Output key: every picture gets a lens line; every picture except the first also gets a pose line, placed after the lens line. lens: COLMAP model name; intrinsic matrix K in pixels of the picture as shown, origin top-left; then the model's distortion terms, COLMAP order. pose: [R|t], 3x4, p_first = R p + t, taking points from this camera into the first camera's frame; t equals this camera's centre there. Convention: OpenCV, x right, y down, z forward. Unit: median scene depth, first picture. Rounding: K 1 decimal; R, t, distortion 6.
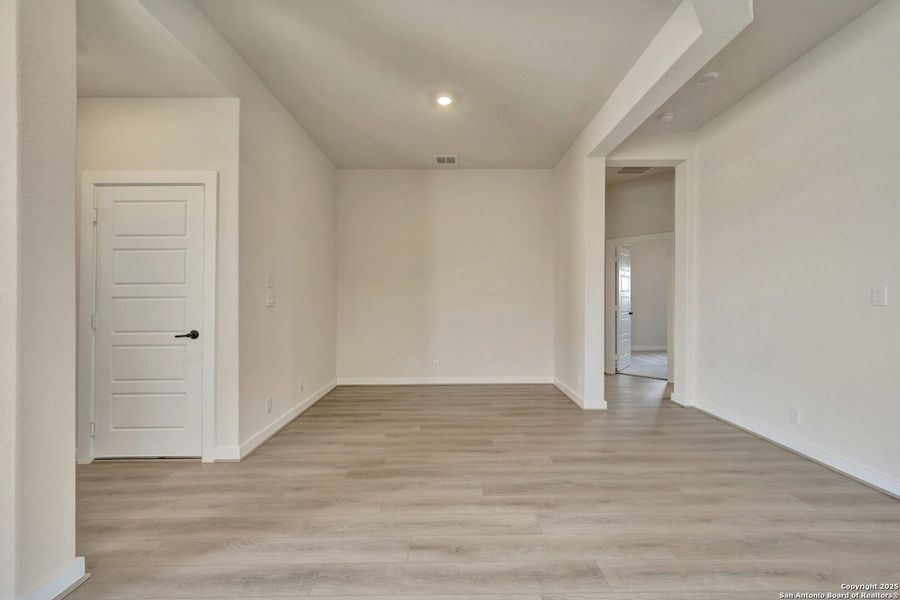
lens RADIAL K [[356.5, 0, 449.3], [0, 356.5, 302.3], [0, 0, 1]] dist [0.007720, 0.000142]
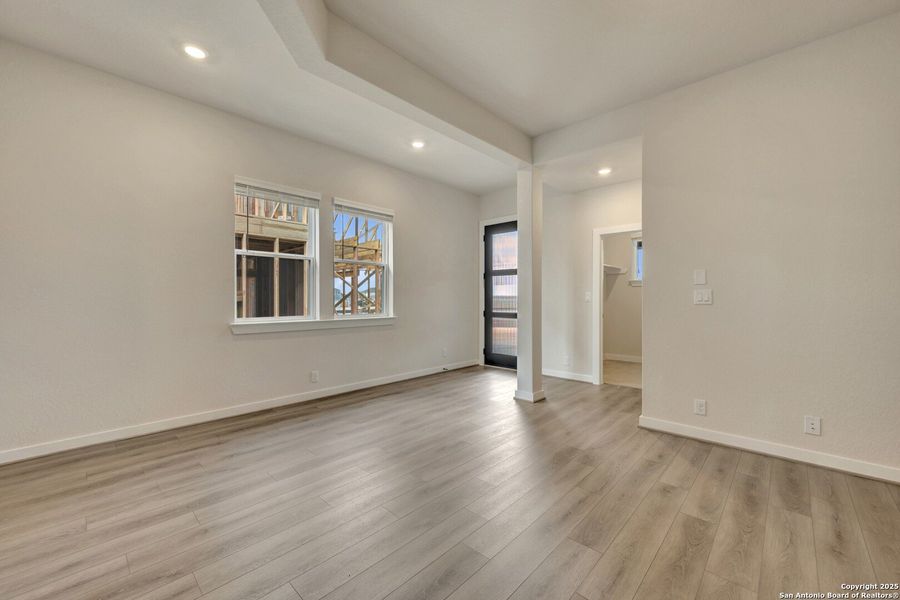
lens RADIAL K [[364.6, 0, 453.7], [0, 364.6, 299.1], [0, 0, 1]] dist [-0.000049, 0.000051]
pose [[-0.682675, 0.005201, -0.730704, 0.787465], [-0.003423, 0.999941, 0.010315, -0.011844], [0.730715, 0.009543, -0.682616, 1.410886]]
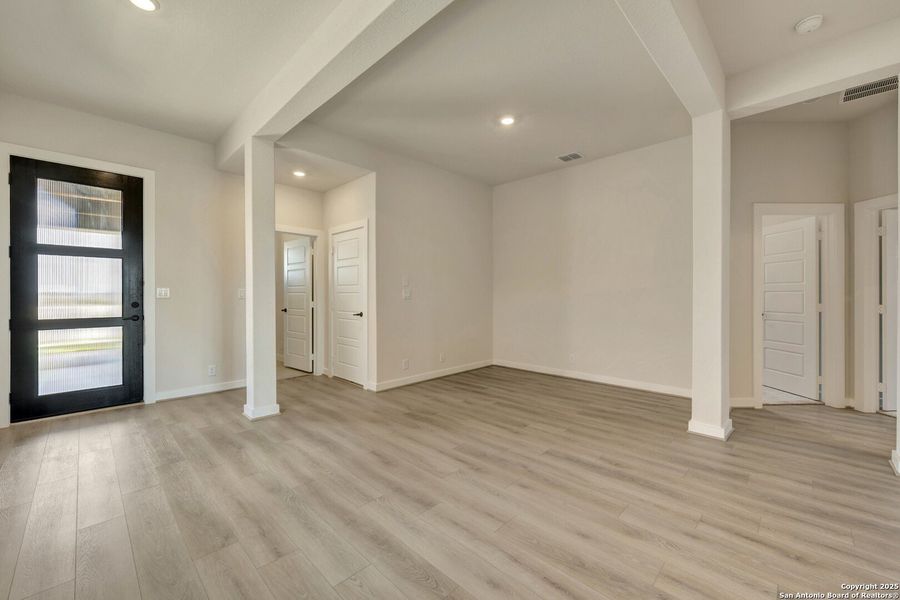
lens RADIAL K [[354.1, 0, 453.6], [0, 354.1, 295.5], [0, 0, 1]] dist [0.002119, 0.000239]
pose [[0.716489, 0.004467, -0.697584, 0.806268], [-0.007562, 0.999970, -0.001362, -0.001854], [0.697558, 0.006251, 0.716502, 0.084159]]
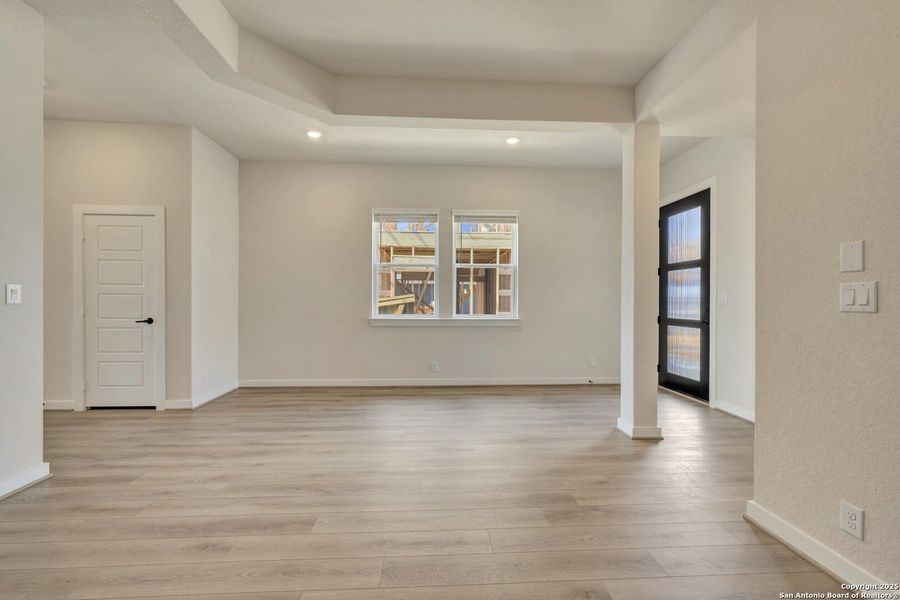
lens RADIAL K [[363.6, 0, 450.0], [0, 363.6, 300.0], [0, 0, 1]] dist [-0.001085, -0.000212]
pose [[-0.998659, 0.000187, -0.051761, 0.055778], [-0.000175, 0.999976, 0.006983, -0.007712], [0.051761, 0.006983, -0.998635, 1.734461]]
